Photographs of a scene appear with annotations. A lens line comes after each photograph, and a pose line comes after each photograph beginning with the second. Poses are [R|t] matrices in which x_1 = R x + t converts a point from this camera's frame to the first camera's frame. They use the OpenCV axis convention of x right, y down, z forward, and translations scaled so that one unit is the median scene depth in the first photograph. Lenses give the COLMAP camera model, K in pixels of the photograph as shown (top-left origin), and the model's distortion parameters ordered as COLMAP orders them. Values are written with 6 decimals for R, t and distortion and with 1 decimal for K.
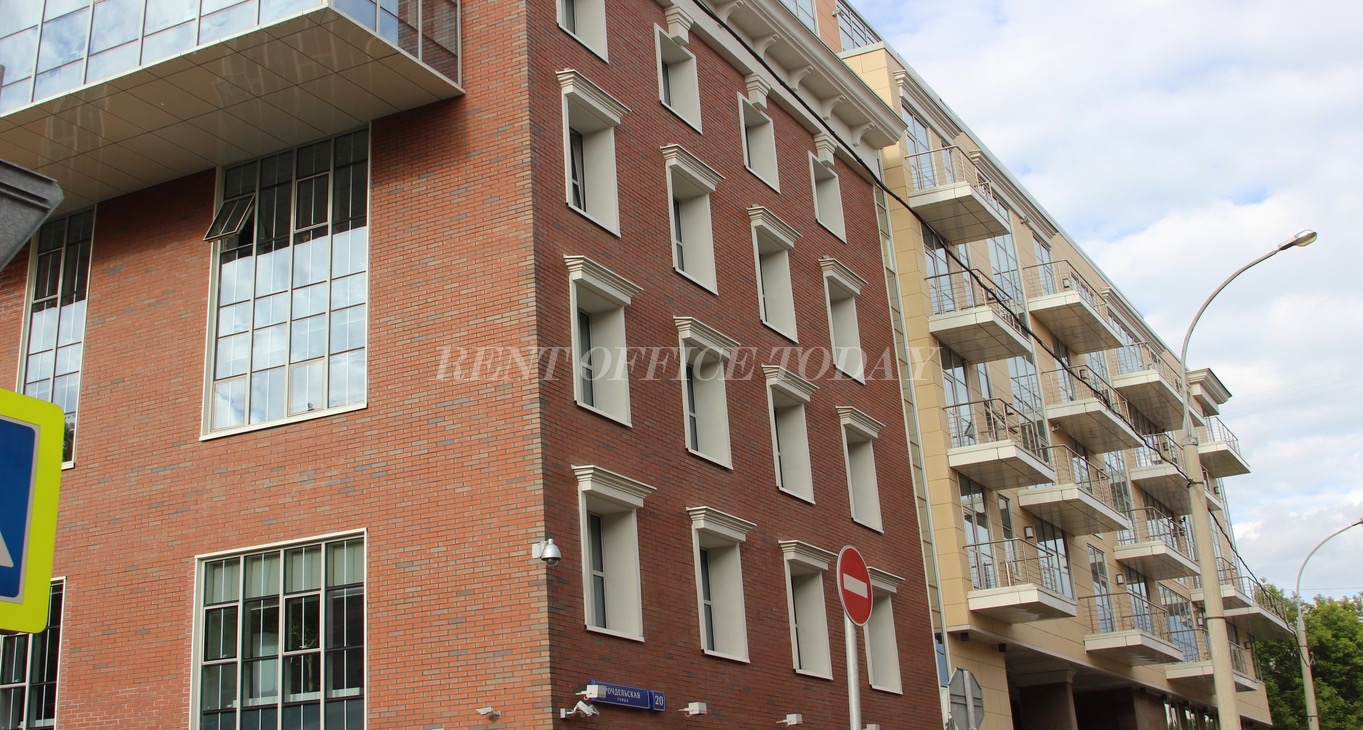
lens RADIAL K [[1420.3, 0, 656.0], [0, 1420.3, 330.7], [0, 0, 1]] dist [-0.013046, 0.003770]
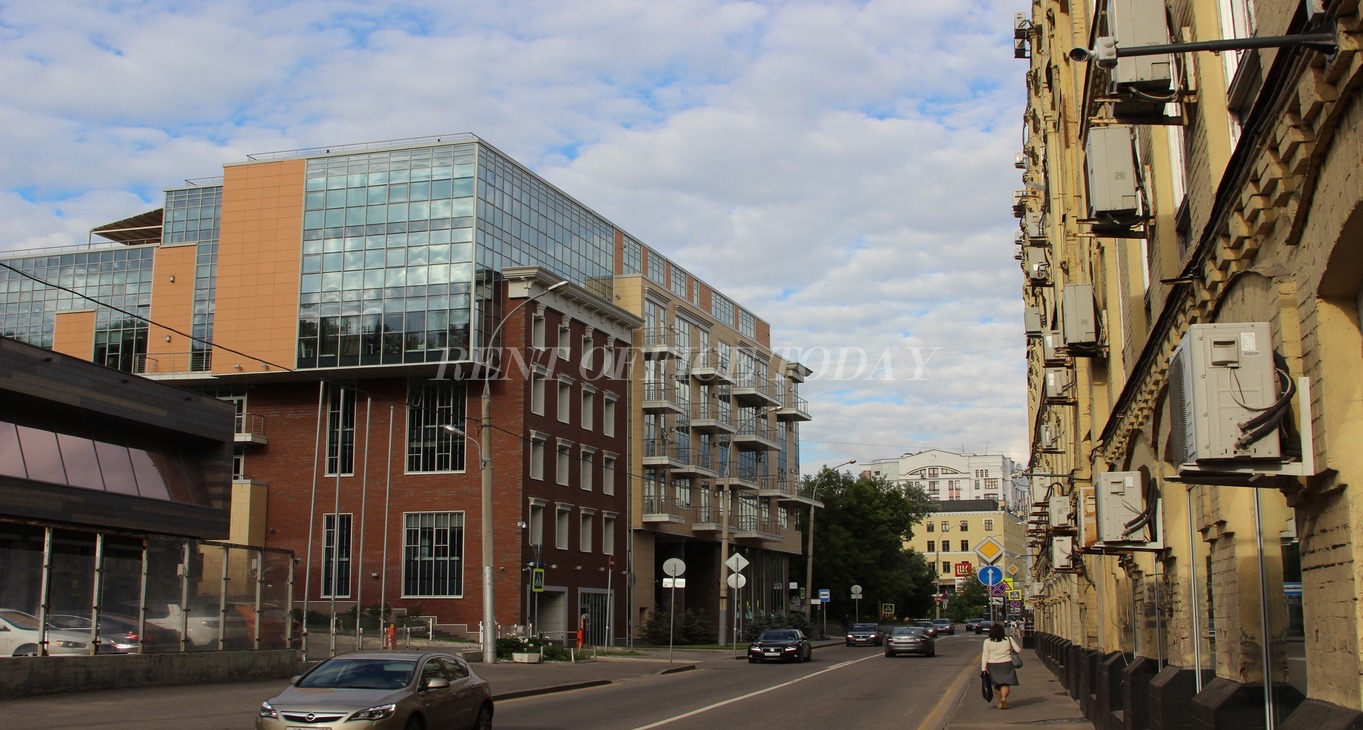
lens RADIAL K [[1420.3, 0, 656.0], [0, 1420.3, 330.7], [0, 0, 1]] dist [-0.013046, 0.003770]
pose [[0.974377, 0.092057, 0.205218, -0.466024], [-0.123896, 0.981178, 0.148118, -0.784677], [-0.187720, -0.169748, 0.967443, -2.124997]]
